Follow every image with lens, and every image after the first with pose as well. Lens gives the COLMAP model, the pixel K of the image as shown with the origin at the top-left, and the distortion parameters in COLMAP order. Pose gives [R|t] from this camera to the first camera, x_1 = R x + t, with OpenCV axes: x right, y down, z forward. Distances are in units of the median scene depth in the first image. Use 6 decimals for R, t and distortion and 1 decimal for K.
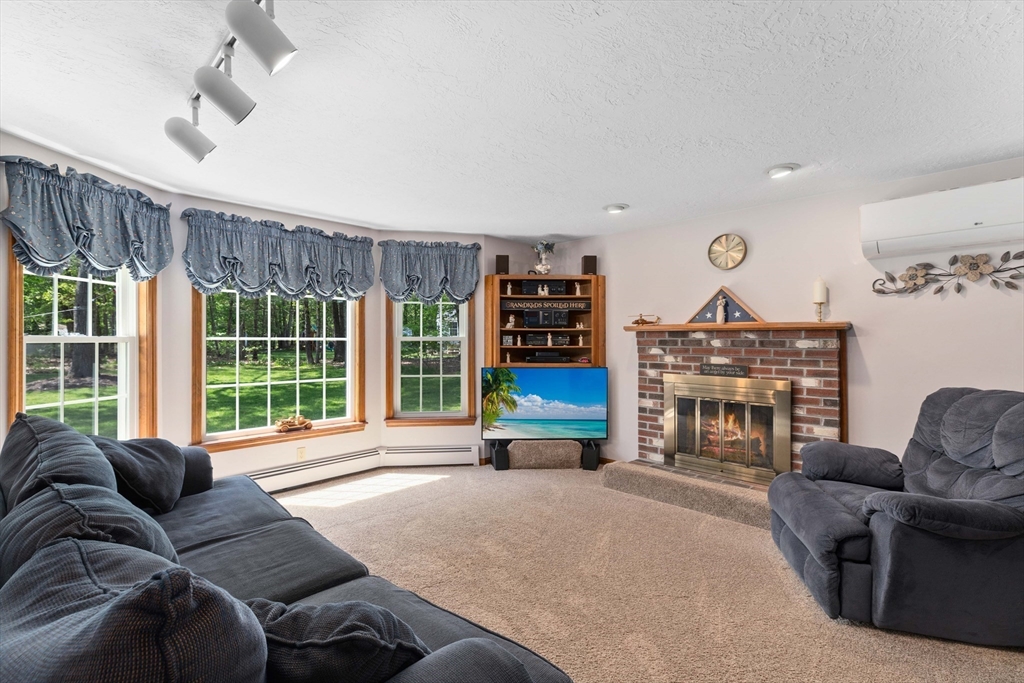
lens RADIAL K [[460.7, 0, 512.0], [0, 460.7, 341.5], [0, 0, 1]] dist [0.001902, -0.000057]
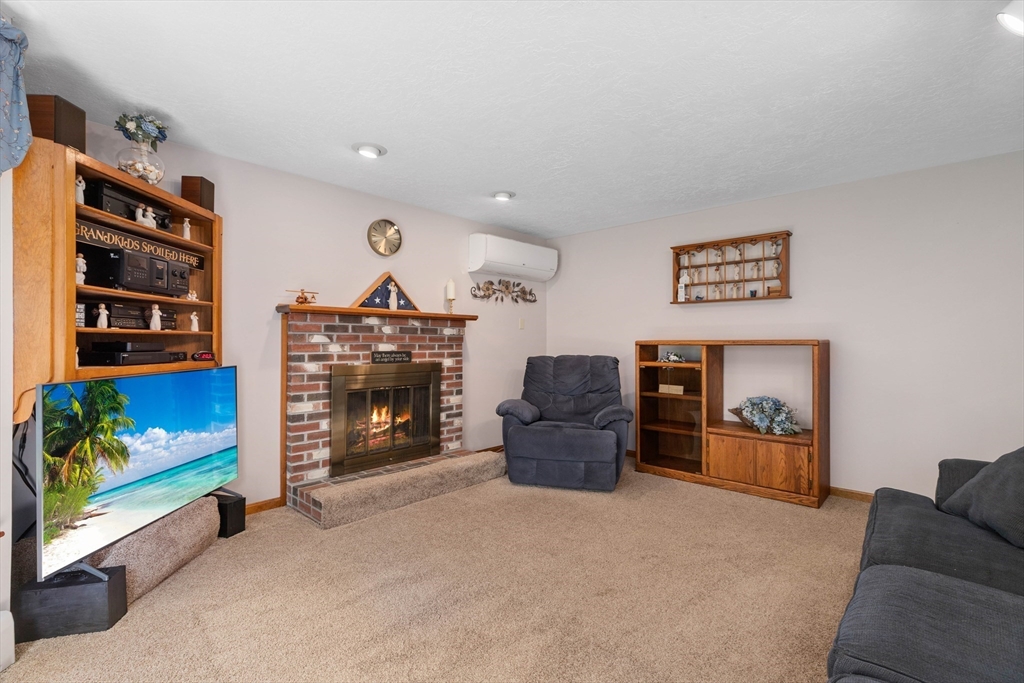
lens RADIAL K [[460.7, 0, 512.0], [0, 460.7, 341.5], [0, 0, 1]] dist [0.001902, -0.000057]
pose [[-0.023310, -0.004644, 0.999718, -0.516910], [-0.002638, 0.999986, 0.004583, 0.022386], [-0.999725, -0.002531, -0.023322, 0.736392]]
